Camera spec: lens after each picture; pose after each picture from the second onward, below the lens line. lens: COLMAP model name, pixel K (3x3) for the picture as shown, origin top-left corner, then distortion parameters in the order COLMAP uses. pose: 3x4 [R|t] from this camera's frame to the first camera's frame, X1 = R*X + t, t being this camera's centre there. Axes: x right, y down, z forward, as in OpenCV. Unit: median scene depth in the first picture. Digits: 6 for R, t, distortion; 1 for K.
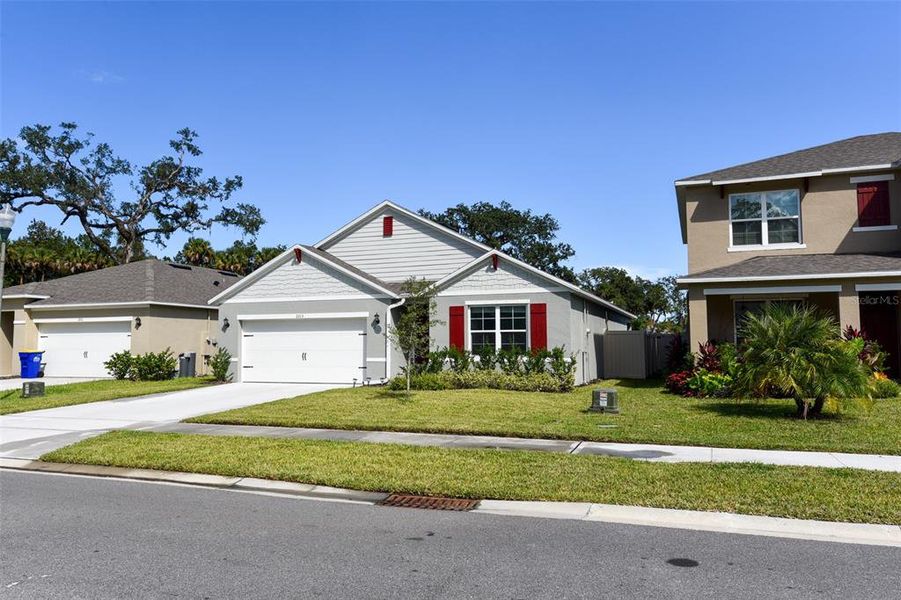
lens RADIAL K [[663.3, 0, 450.6], [0, 663.3, 298.6], [0, 0, 1]] dist [0.032690, -0.026705]
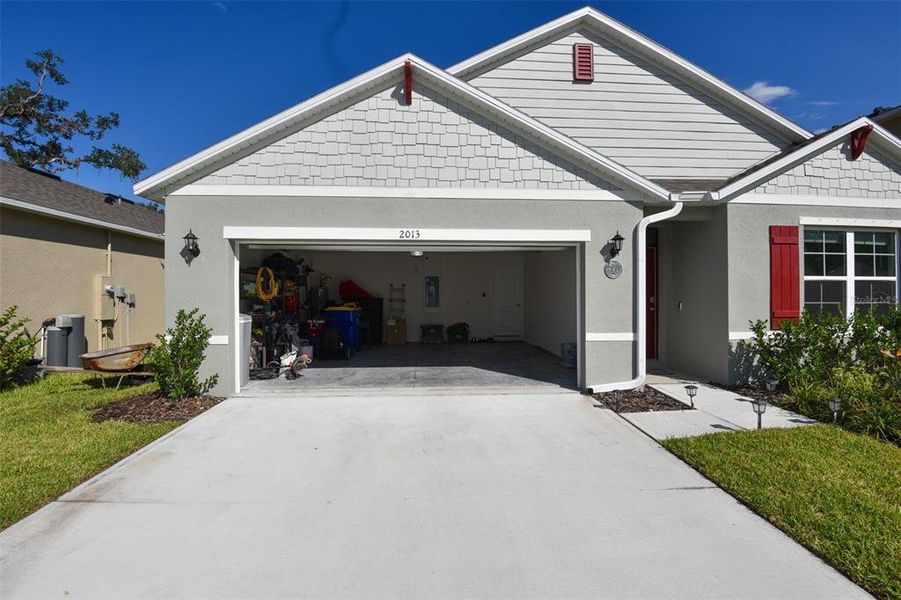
lens RADIAL K [[416.4, 0, 452.6], [0, 416.4, 299.5], [0, 0, 1]] dist [-0.031183, -0.006453]
pose [[0.914189, 0.001274, 0.405287, -0.305200], [-0.032332, 0.997037, 0.069795, 0.047839], [-0.403997, -0.076909, 0.911521, 0.743706]]
